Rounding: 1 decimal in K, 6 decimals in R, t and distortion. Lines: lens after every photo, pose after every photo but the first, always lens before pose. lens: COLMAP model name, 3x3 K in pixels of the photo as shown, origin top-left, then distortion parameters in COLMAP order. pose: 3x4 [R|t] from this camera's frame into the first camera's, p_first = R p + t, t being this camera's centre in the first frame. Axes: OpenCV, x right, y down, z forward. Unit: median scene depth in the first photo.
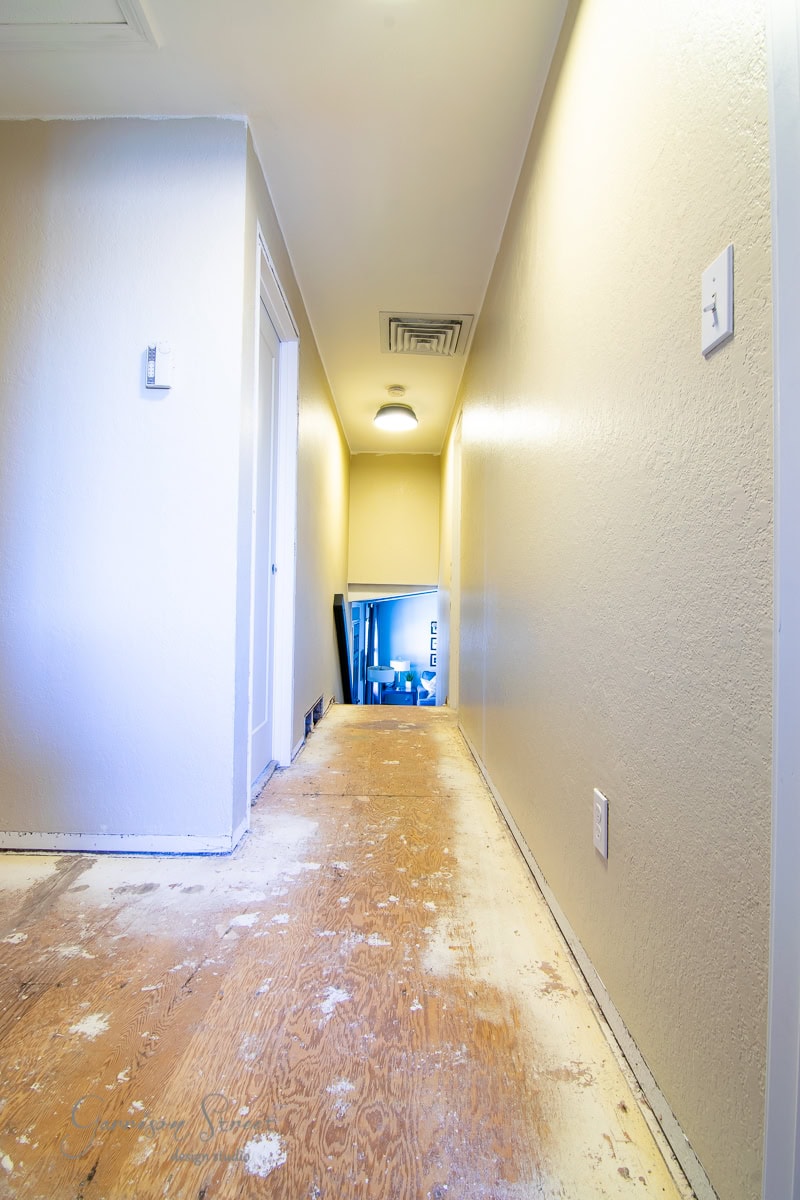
lens RADIAL K [[580.6, 0, 400.0], [0, 580.6, 600.0], [0, 0, 1]] dist [-0.001757, -0.006890]
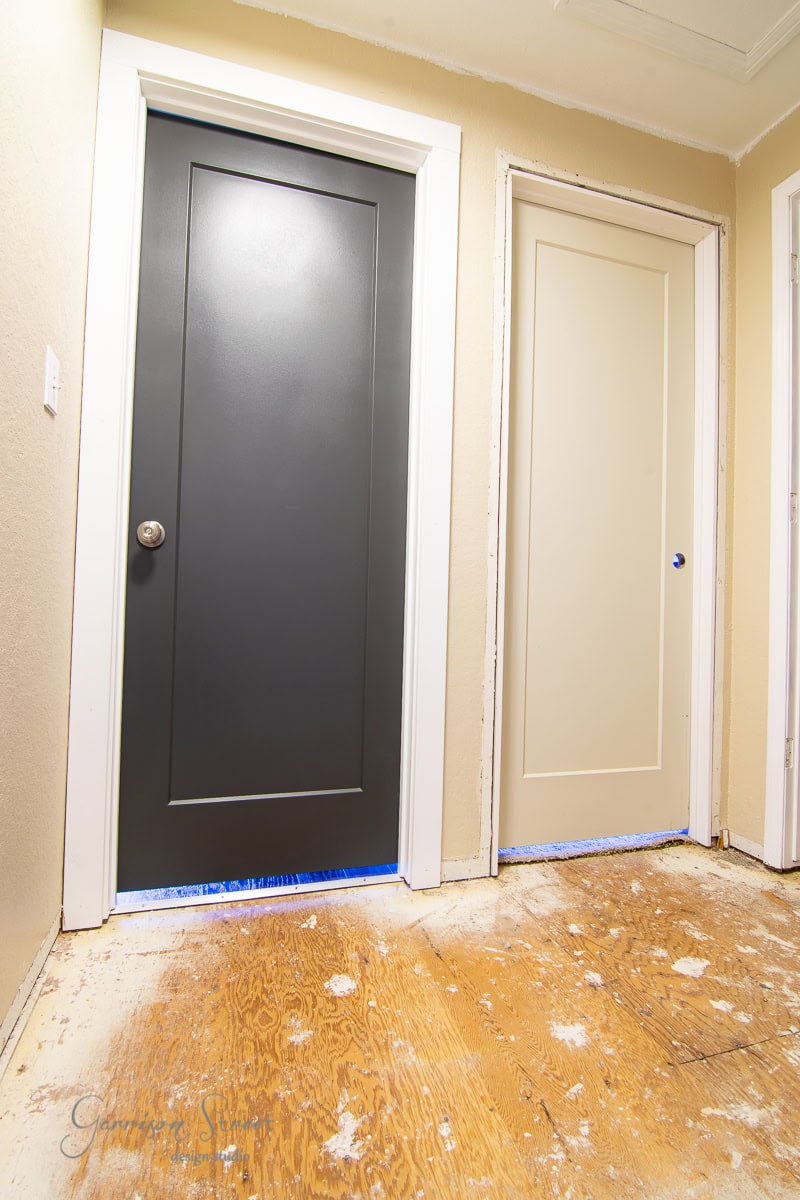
lens RADIAL K [[580.6, 0, 400.0], [0, 580.6, 600.0], [0, 0, 1]] dist [-0.001757, -0.006890]
pose [[-0.954817, -0.044354, -0.293866, 0.069833], [-0.038437, 0.998926, -0.025882, 0.033175], [0.294698, -0.013418, -0.955496, 1.925755]]
